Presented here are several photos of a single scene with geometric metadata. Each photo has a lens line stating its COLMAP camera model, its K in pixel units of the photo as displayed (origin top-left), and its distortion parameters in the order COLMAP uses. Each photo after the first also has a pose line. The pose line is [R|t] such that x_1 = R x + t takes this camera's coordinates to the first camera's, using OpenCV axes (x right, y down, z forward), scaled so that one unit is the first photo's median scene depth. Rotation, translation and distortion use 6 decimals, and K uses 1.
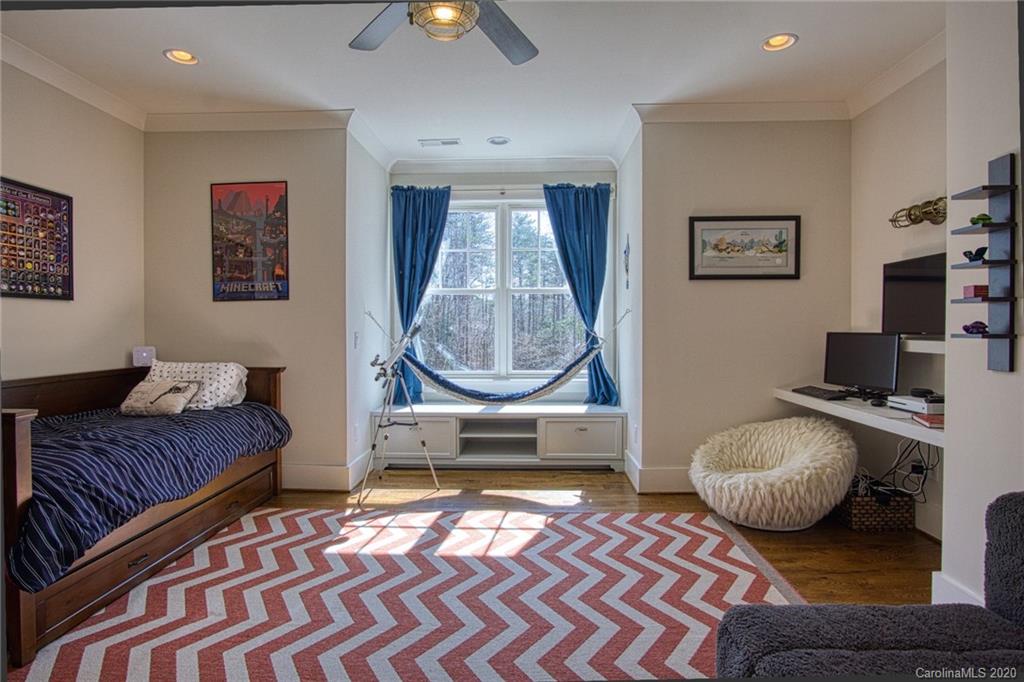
lens RADIAL K [[546.6, 0, 515.3], [0, 546.6, 339.7], [0, 0, 1]] dist [-0.027946, 0.003224]
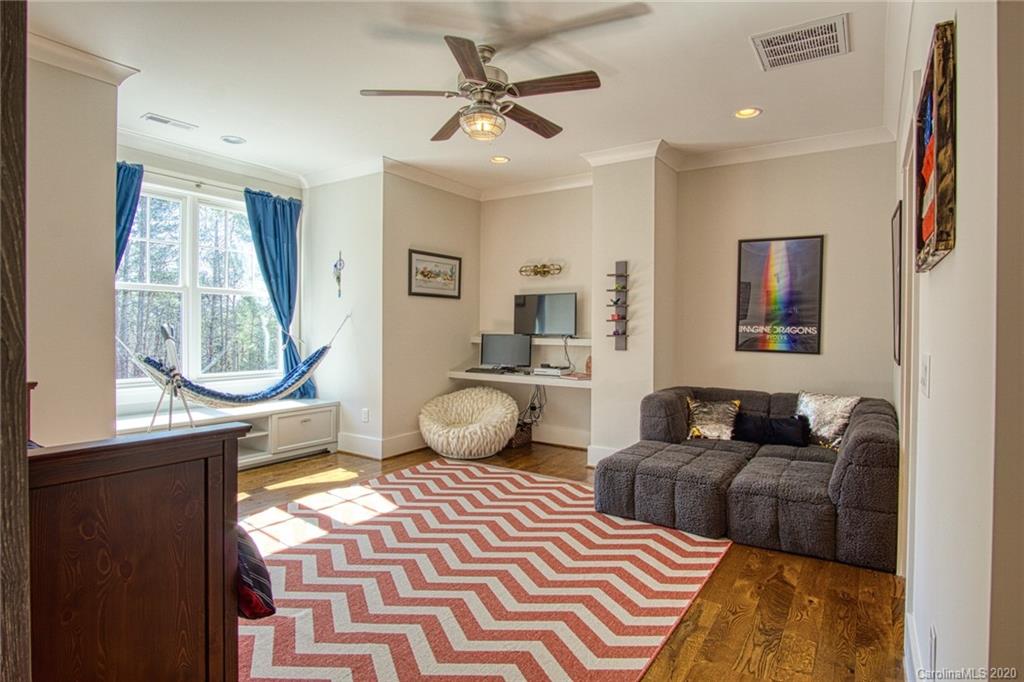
lens RADIAL K [[546.6, 0, 512.6], [0, 546.6, 339.3], [0, 0, 1]] dist [-0.027946, 0.003224]
pose [[0.522553, -0.010275, 0.852545, -0.714158], [0.008742, 0.999939, 0.006693, -0.006820], [-0.852562, 0.003955, 0.522611, 0.066144]]
